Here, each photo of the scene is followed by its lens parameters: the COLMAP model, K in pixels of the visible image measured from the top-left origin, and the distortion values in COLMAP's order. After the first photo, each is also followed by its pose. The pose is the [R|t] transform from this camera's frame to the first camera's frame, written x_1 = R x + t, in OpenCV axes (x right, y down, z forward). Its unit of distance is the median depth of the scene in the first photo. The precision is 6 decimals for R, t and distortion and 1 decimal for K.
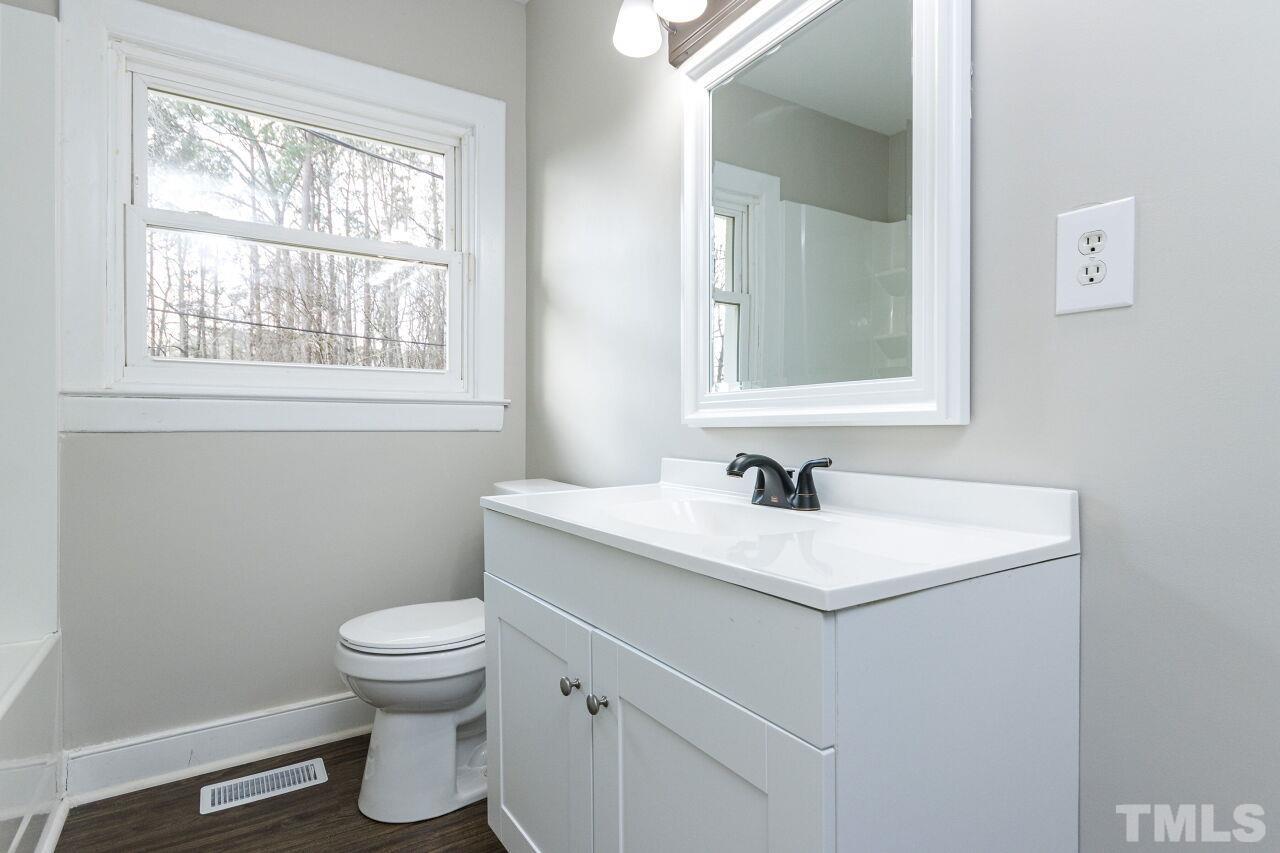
lens RADIAL K [[660.2, 0, 640.1], [0, 660.2, 431.2], [0, 0, 1]] dist [0.004009, 0.000543]
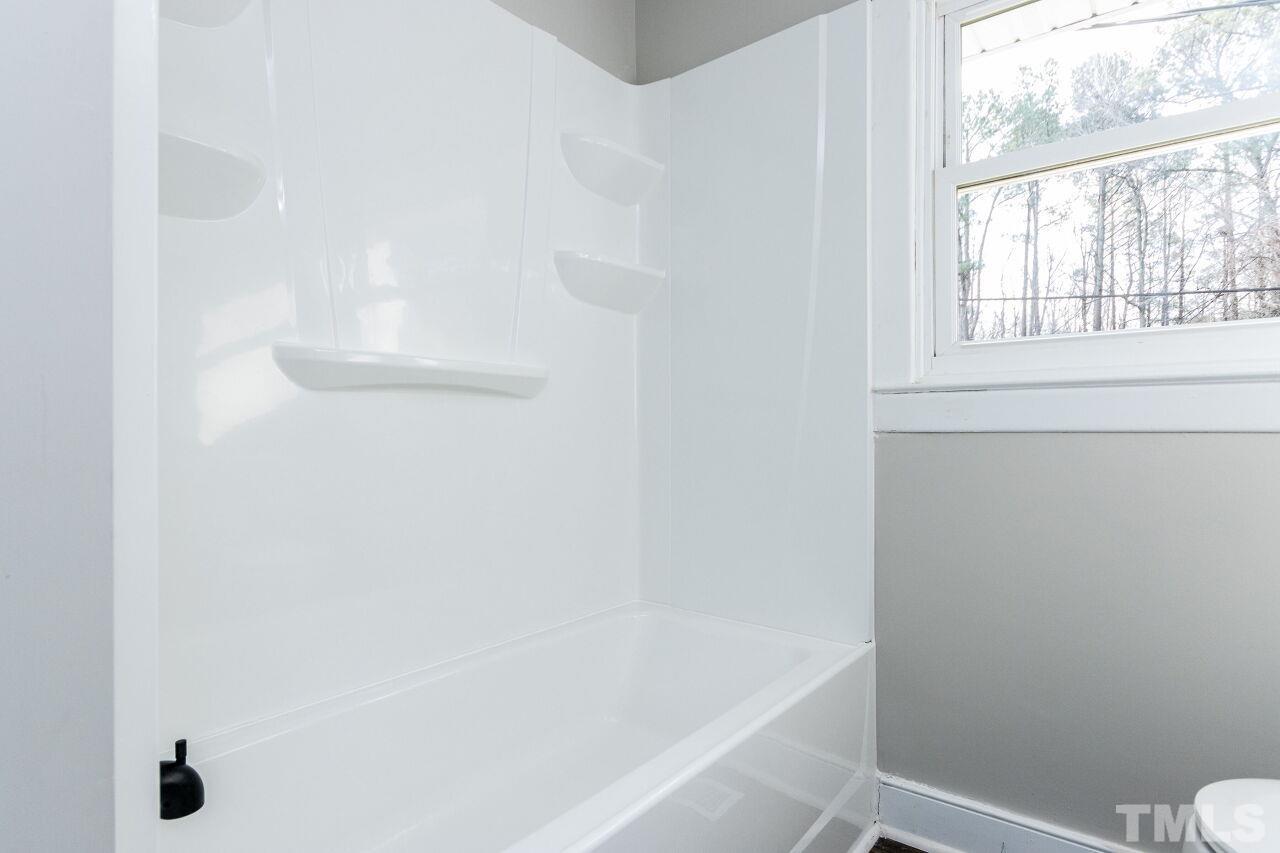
lens RADIAL K [[660.2, 0, 640.1], [0, 660.2, 431.2], [0, 0, 1]] dist [0.004009, 0.000543]
pose [[0.311629, 0.003272, -0.950198, -0.072487], [-0.003712, 0.999991, 0.002226, -0.000747], [0.950197, 0.002833, 0.311638, 0.365356]]
